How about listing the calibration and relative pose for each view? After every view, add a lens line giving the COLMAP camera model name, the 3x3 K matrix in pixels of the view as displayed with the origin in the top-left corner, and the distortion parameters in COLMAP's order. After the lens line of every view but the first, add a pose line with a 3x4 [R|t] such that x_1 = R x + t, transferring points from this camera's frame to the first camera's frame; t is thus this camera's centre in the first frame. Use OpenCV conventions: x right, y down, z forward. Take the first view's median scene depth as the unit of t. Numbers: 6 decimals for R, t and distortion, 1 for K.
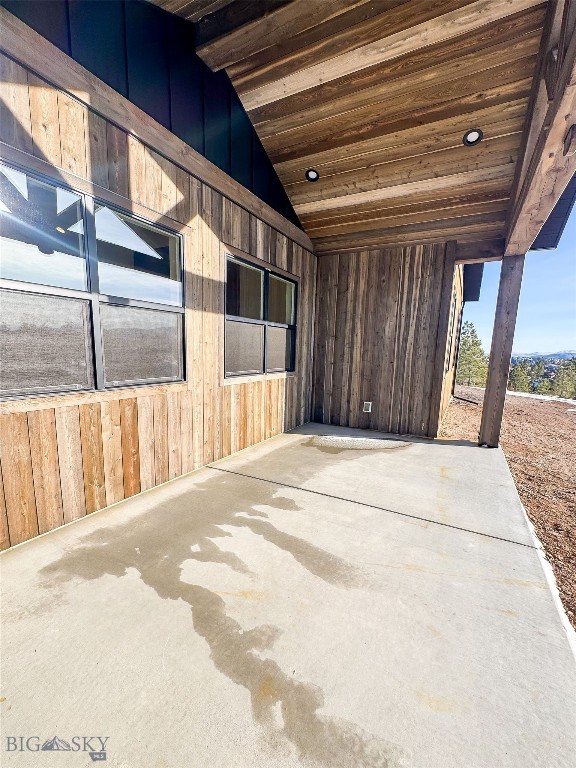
lens RADIAL K [[313.9, 0, 267.7], [0, 313.9, 386.2], [0, 0, 1]] dist [-0.002000, -0.000353]
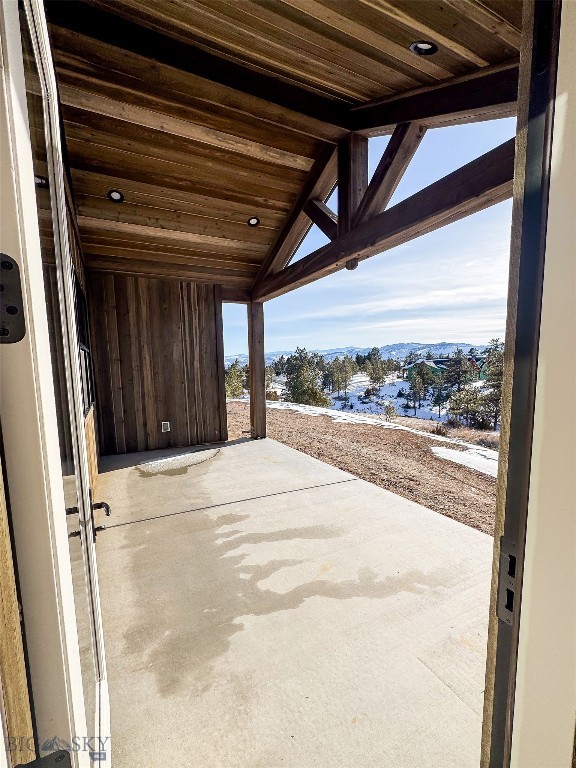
lens RADIAL K [[313.9, 0, 267.7], [0, 313.9, 386.2], [0, 0, 1]] dist [-0.002000, -0.000353]
pose [[0.629940, -0.085515, 0.771921, -0.361101], [0.129310, 0.991595, 0.004325, -0.038601], [-0.765803, 0.097093, 0.635703, 0.087406]]
